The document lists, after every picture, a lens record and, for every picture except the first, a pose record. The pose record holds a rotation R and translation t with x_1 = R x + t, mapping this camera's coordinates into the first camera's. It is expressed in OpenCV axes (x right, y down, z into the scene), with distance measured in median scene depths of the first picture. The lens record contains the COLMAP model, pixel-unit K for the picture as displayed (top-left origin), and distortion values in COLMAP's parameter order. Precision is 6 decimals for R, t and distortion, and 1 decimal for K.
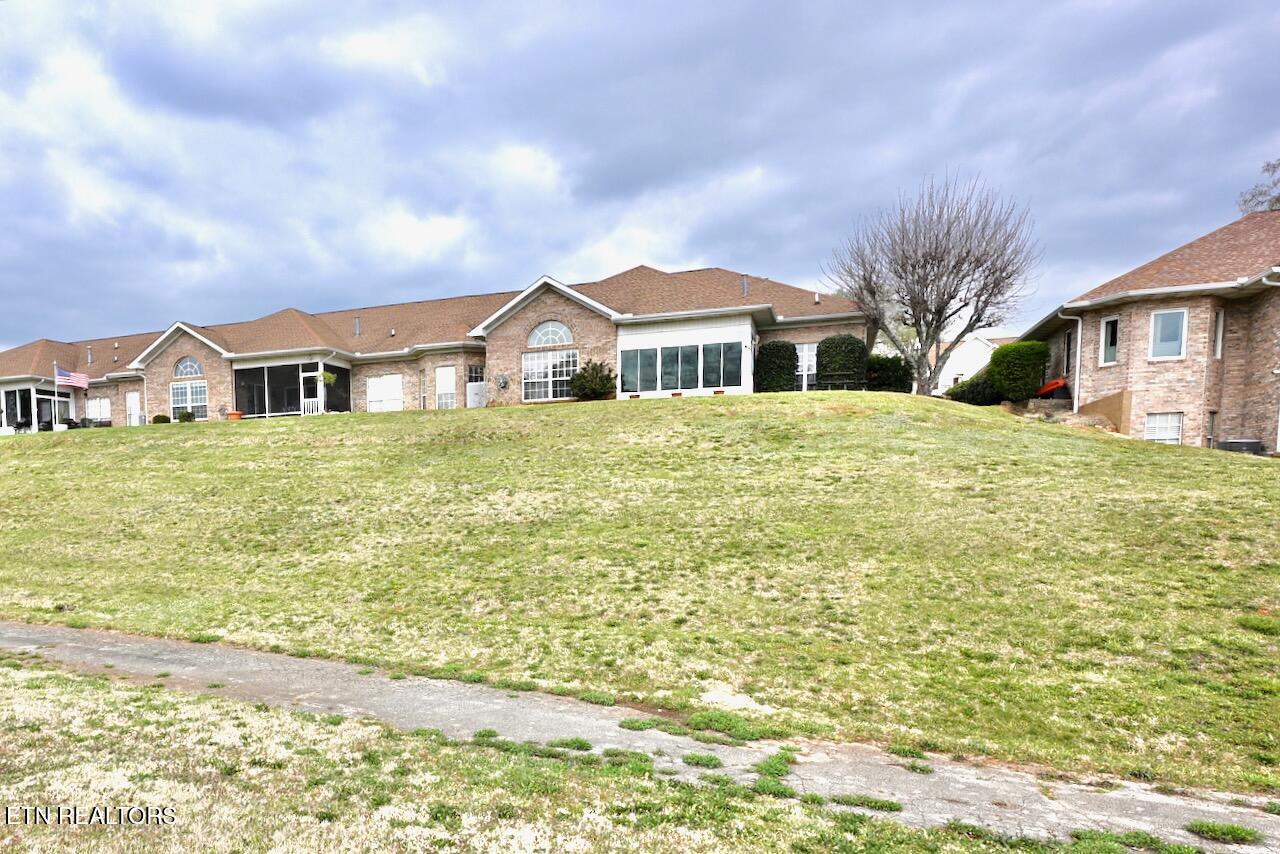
lens RADIAL K [[615.3, 0, 638.3], [0, 615.3, 427.0], [0, 0, 1]] dist [-0.003899, 0.001663]
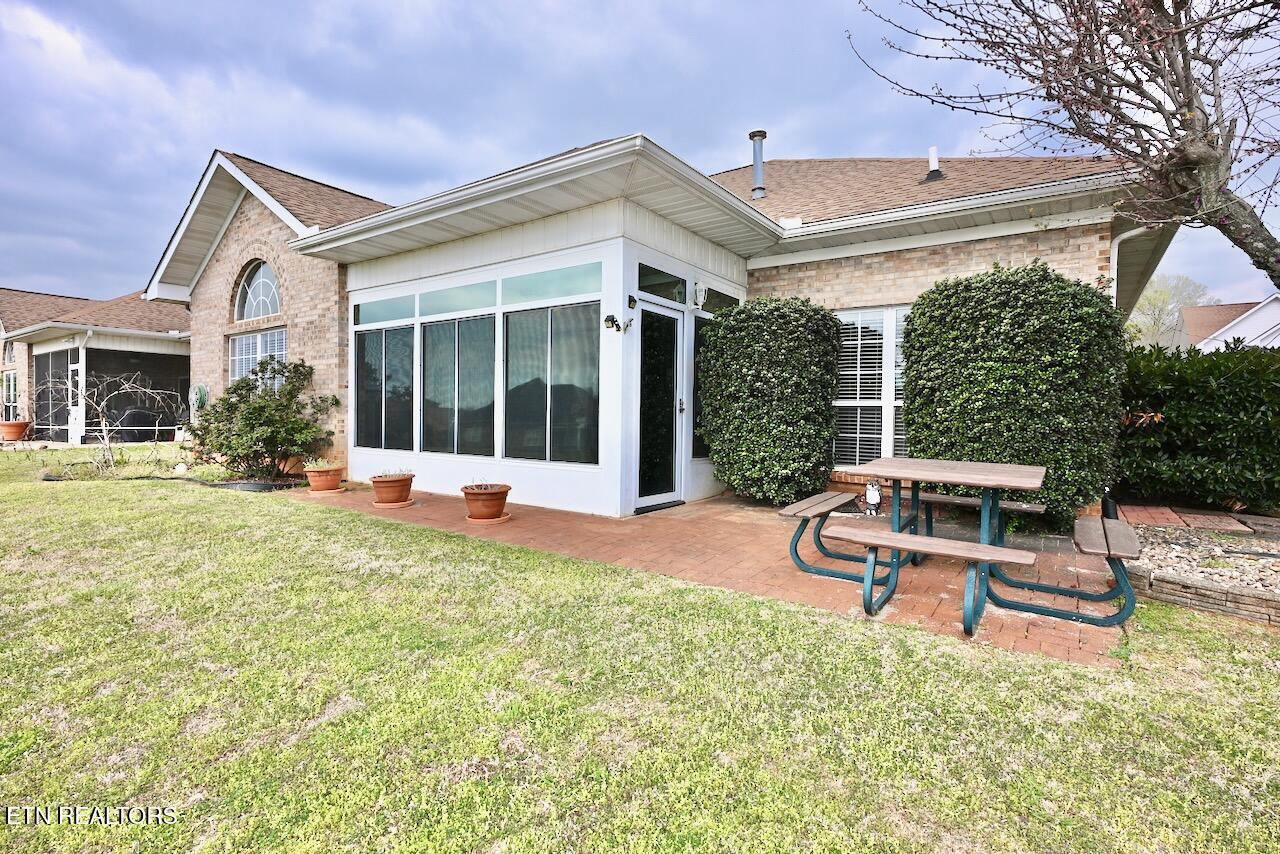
lens RADIAL K [[615.3, 0, 638.3], [0, 615.3, 427.0], [0, 0, 1]] dist [-0.003899, 0.001663]
pose [[0.943777, 0.052034, -0.326463, 0.271973], [-0.046389, 0.998609, 0.025057, -0.083208], [0.327313, -0.008504, 0.944878, 0.702193]]
